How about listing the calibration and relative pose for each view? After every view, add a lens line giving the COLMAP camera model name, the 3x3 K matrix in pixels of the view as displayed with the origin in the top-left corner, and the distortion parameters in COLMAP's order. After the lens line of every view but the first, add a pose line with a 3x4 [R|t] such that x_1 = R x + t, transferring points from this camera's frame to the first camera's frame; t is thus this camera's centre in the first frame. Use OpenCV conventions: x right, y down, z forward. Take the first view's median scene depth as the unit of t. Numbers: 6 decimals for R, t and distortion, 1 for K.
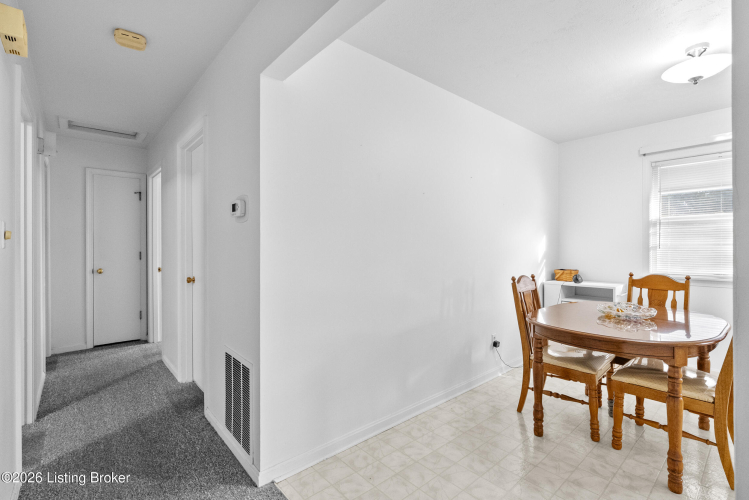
lens RADIAL K [[346.0, 0, 379.2], [0, 346.0, 247.6], [0, 0, 1]] dist [-0.009155, 0.003301]
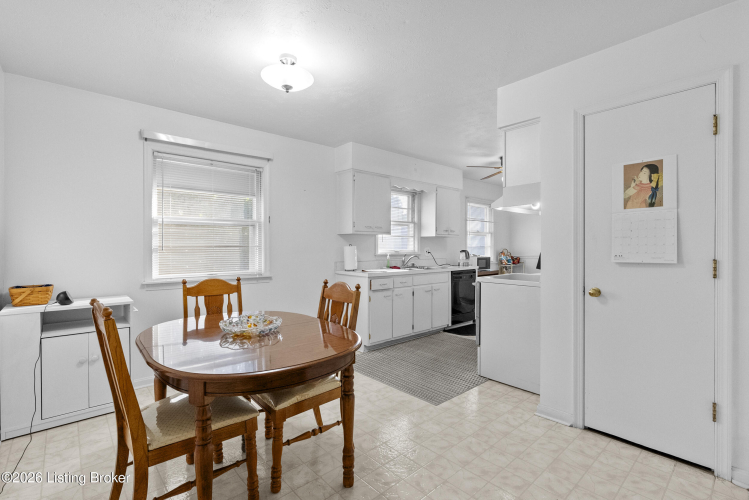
lens RADIAL K [[346.0, 0, 372.9], [0, 346.0, 251.4], [0, 0, 1]] dist [-0.009155, 0.003301]
pose [[-0.008529, -0.010323, 0.999910, -0.102922], [0.006339, 0.999926, 0.010377, -0.000634], [-0.999944, 0.006427, -0.008463, 0.575213]]
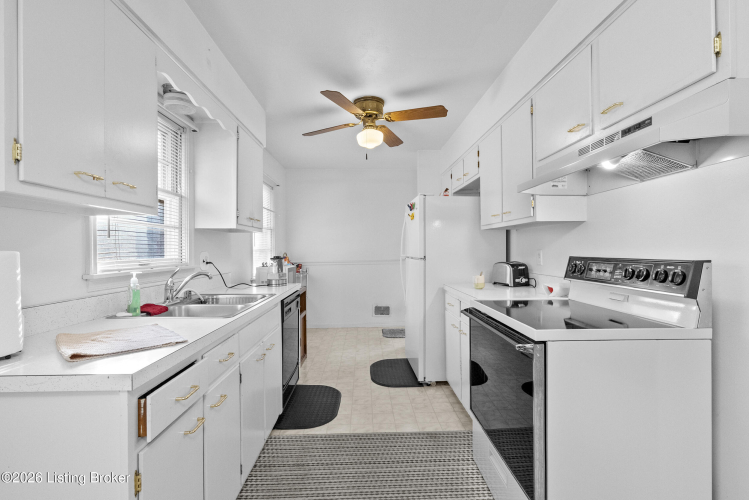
lens RADIAL K [[346.0, 0, 377.5], [0, 346.0, 248.1], [0, 0, 1]] dist [-0.009155, 0.003301]
pose [[-0.776120, 0.005651, 0.630560, 0.901462], [0.008664, 0.999961, 0.001702, -0.008496], [-0.630526, 0.006784, -0.776139, 0.678102]]
